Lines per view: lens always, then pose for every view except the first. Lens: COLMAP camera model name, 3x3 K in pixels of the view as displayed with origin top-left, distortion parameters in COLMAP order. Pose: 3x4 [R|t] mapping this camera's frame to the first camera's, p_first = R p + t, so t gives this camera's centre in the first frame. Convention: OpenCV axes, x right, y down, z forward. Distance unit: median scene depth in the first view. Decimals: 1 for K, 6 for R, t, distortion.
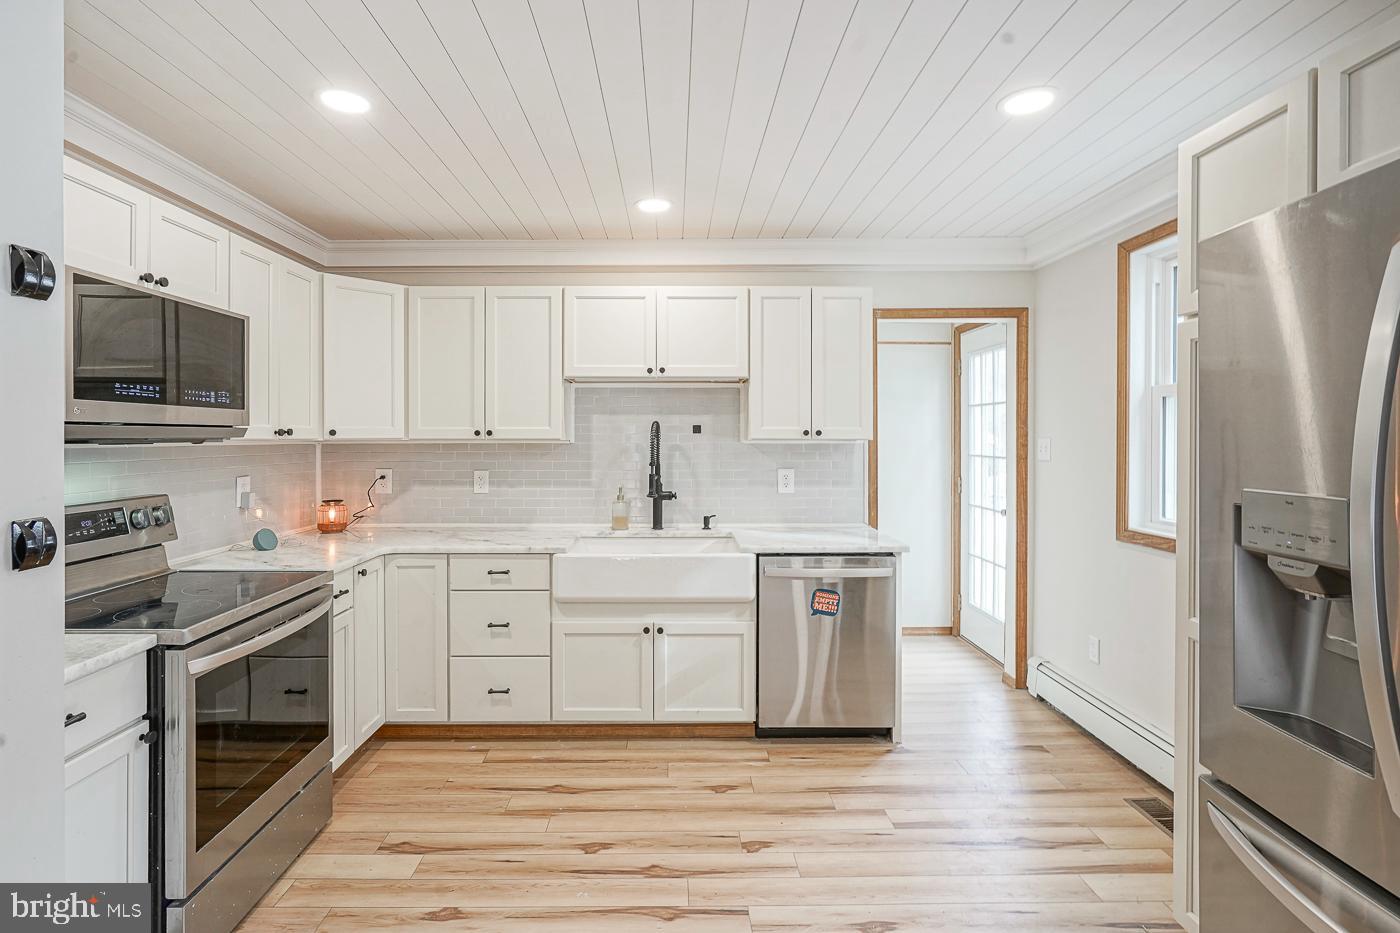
lens RADIAL K [[708.5, 0, 709.1], [0, 708.5, 439.3], [0, 0, 1]] dist [-0.008086, 0.005428]
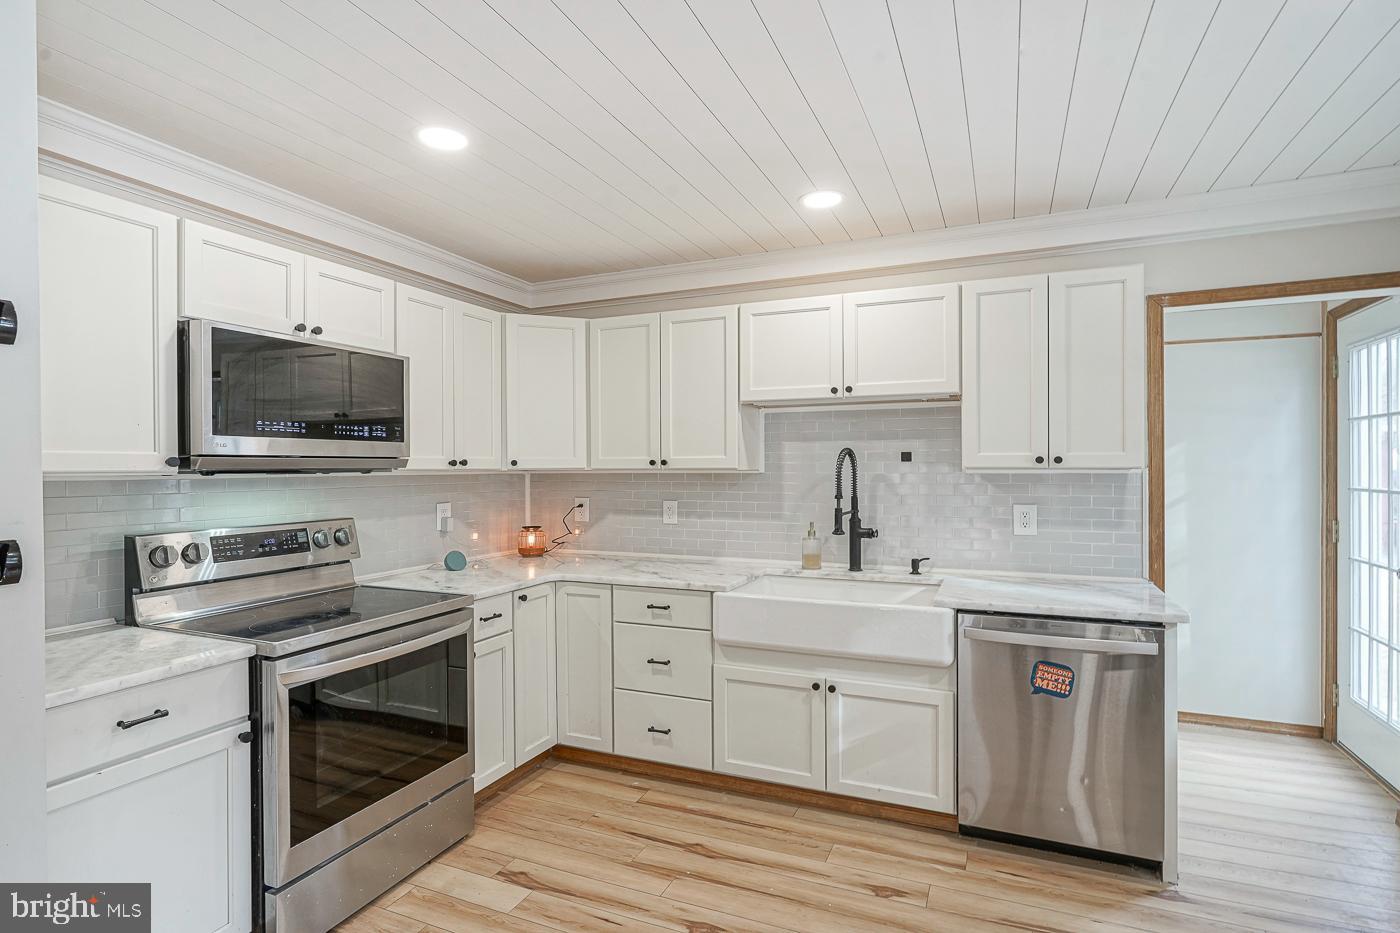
lens RADIAL K [[708.5, 0, 698.1], [0, 708.5, 470.9], [0, 0, 1]] dist [-0.008086, 0.005428]
pose [[0.900733, -0.001267, -0.434372, 0.160289], [0.002584, 0.999994, 0.002443, 0.000431], [0.434366, -0.003323, 0.900730, 0.147279]]
